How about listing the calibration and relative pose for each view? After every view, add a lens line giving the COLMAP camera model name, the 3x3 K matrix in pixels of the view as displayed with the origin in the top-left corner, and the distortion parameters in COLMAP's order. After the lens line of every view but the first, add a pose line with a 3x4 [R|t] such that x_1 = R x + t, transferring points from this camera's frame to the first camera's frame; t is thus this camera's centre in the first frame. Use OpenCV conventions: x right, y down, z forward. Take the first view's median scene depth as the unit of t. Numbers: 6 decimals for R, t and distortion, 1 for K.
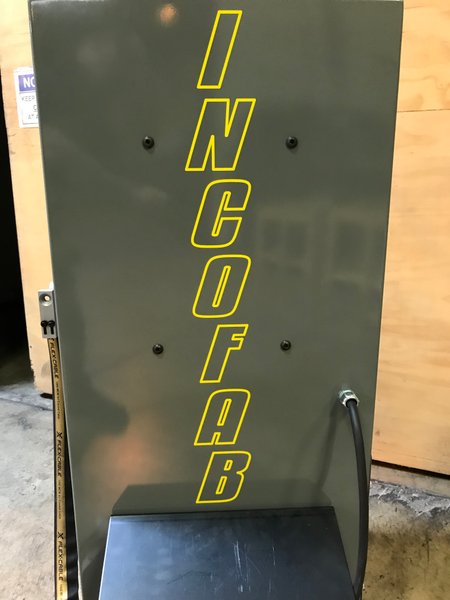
lens RADIAL K [[493.9, 0, 218.8], [0, 493.9, 296.8], [0, 0, 1]] dist [0.025036, -0.034203]
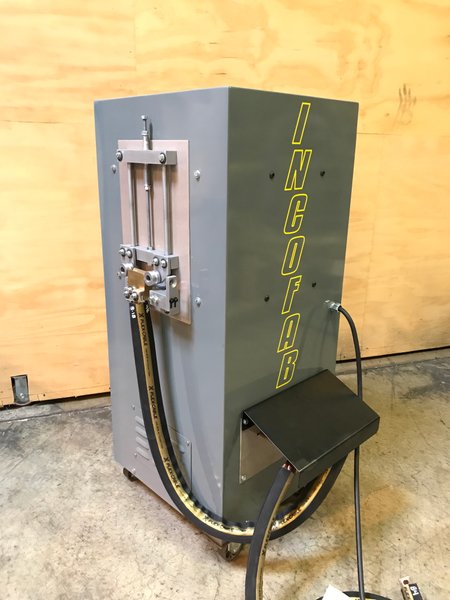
lens RADIAL K [[493.9, 0, 222.9], [0, 493.9, 300.6], [0, 0, 1]] dist [0.025036, -0.034203]
pose [[0.749102, -0.179417, 0.637696, -1.247264], [0.141308, 0.983747, 0.110784, -0.086567], [-0.647208, 0.007123, 0.762280, -0.158264]]
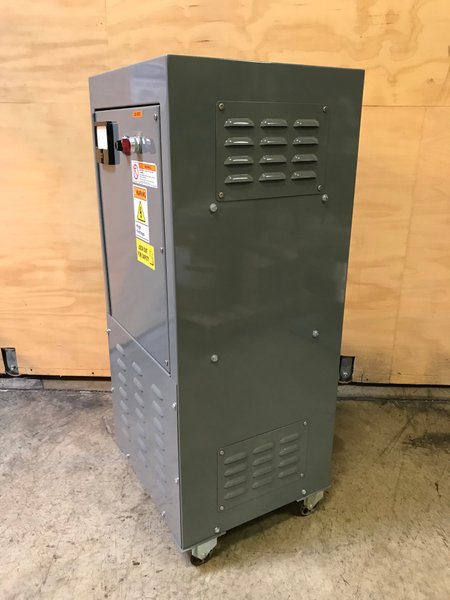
lens RADIAL K [[493.9, 0, 223.7], [0, 493.9, 300.9], [0, 0, 1]] dist [0.025036, -0.034203]
pose [[0.936954, -0.106360, 0.332874, -0.159199], [0.075237, 0.991615, 0.105068, -0.013290], [-0.341258, -0.073400, 0.937099, -0.449255]]
